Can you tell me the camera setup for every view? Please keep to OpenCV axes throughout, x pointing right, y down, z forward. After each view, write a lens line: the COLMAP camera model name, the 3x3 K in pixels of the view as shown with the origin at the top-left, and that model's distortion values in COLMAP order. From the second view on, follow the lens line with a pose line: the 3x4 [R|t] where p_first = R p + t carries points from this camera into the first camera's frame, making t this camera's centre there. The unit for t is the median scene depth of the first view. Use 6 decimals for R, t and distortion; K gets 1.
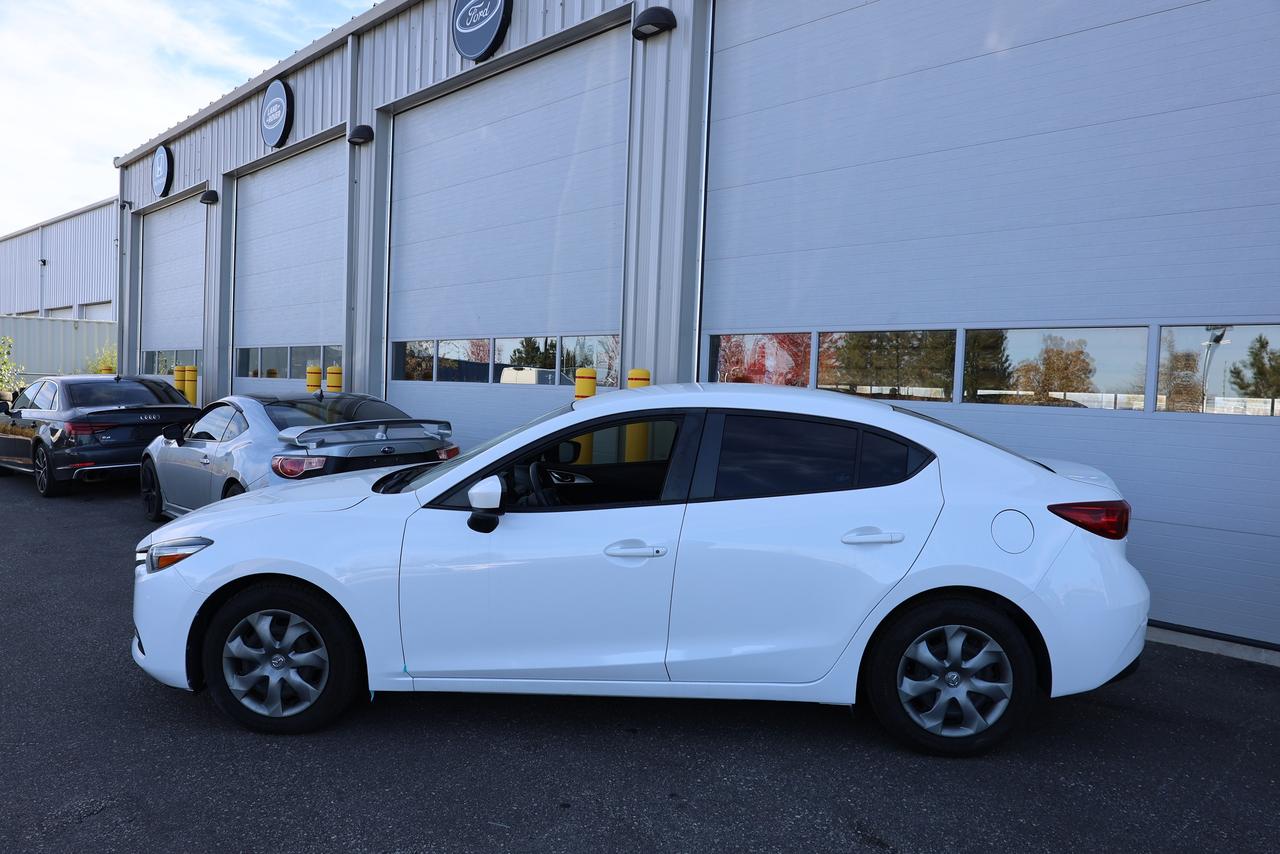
lens RADIAL K [[886.5, 0, 640.0], [0, 886.5, 427.0], [0, 0, 1]] dist [0.007606, 0.001209]
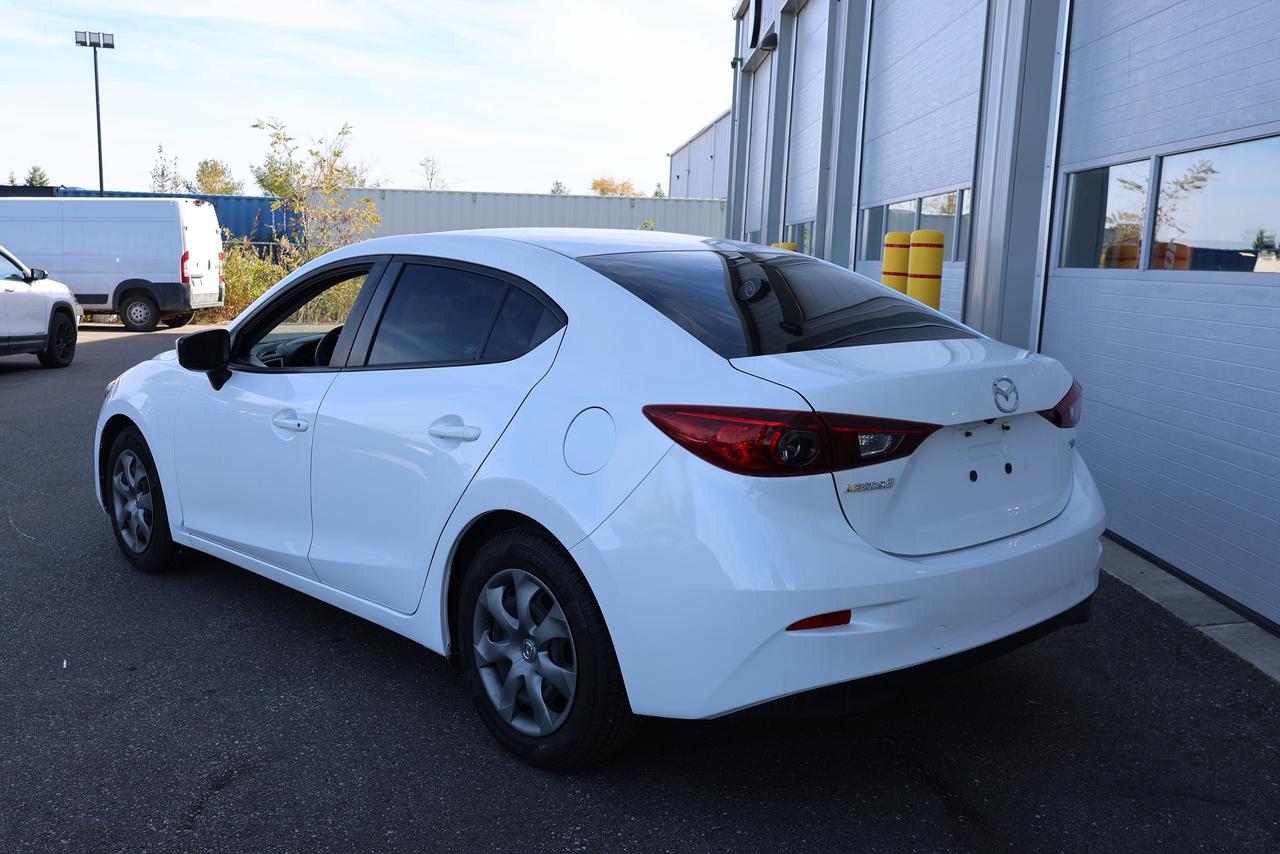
lens RADIAL K [[1210.5, 0, 640.0], [0, 1210.5, 427.0], [0, 0, 1]] dist [0.020450, -0.000973]
pose [[0.725631, 0.093128, -0.681753, 1.015166], [-0.046830, 0.995185, 0.086098, 0.029614], [0.686489, -0.030549, 0.726499, 0.383429]]
